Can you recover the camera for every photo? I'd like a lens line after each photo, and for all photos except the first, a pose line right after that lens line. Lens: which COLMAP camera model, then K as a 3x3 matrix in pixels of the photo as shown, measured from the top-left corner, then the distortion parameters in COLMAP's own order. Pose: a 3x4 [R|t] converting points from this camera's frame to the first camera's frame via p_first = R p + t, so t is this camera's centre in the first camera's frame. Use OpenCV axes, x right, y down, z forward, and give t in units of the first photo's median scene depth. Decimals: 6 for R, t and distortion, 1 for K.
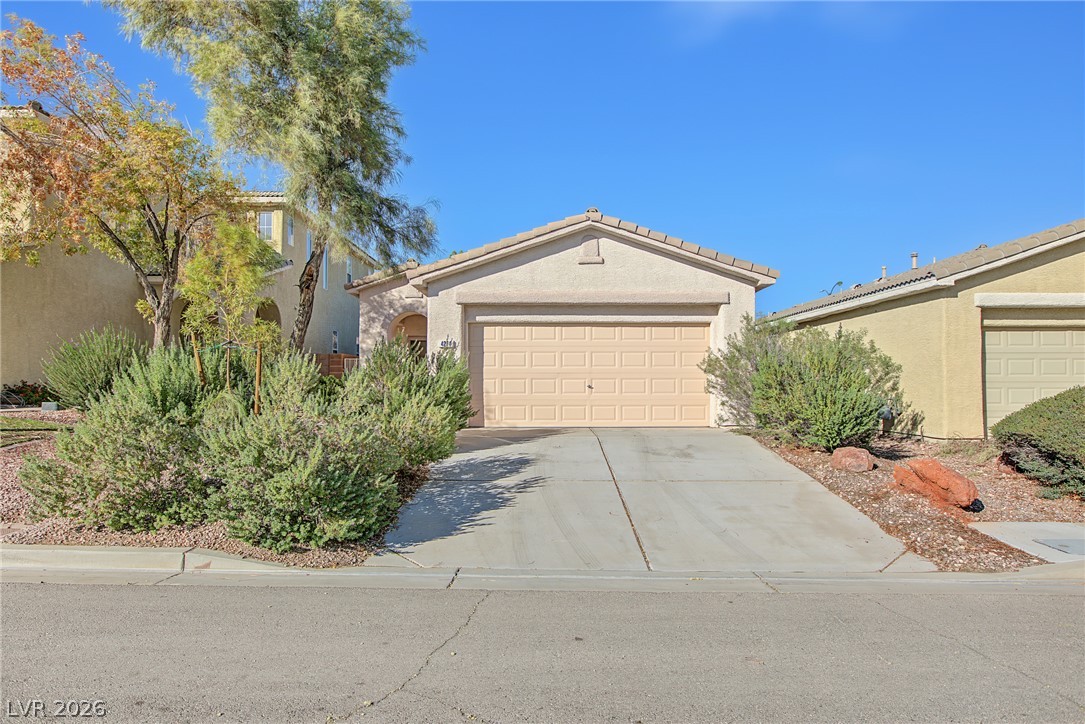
lens RADIAL K [[624.5, 0, 538.9], [0, 624.5, 366.5], [0, 0, 1]] dist [0.000677, 0.000402]
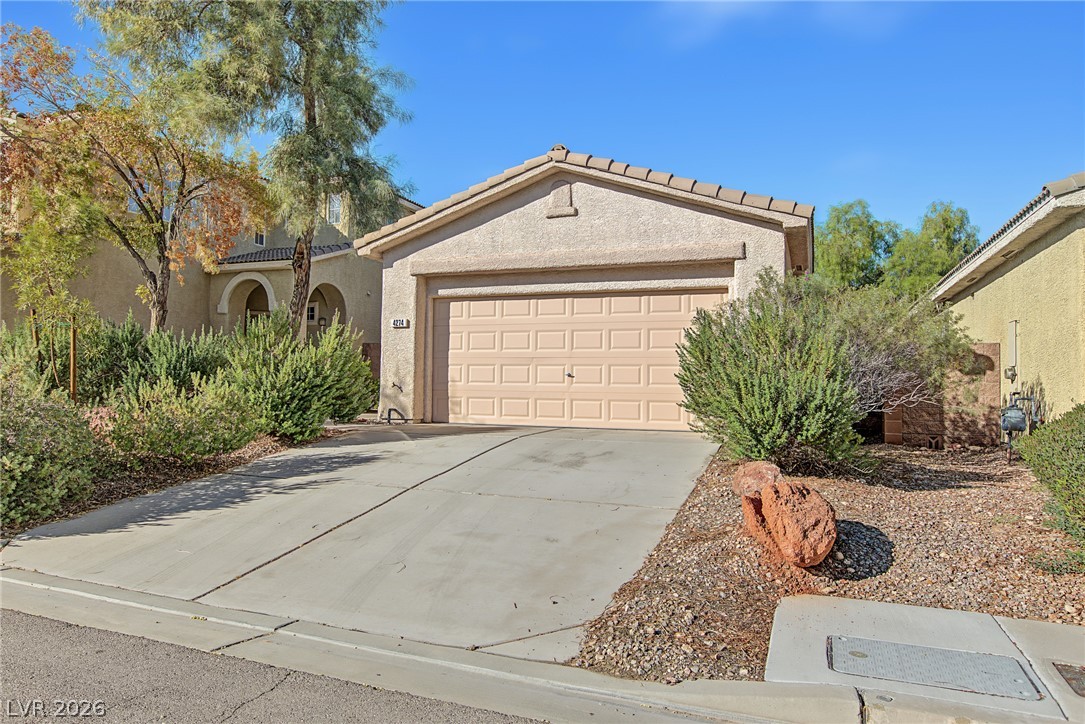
lens RADIAL K [[711.0, 0, 541.8], [0, 711.0, 358.5], [0, 0, 1]] dist [-0.008998, -0.003162]
pose [[0.930136, -0.000409, -0.367216, 0.381299], [-0.004789, 0.999901, -0.013244, 0.023809], [0.367185, 0.014077, 0.930042, 0.166938]]
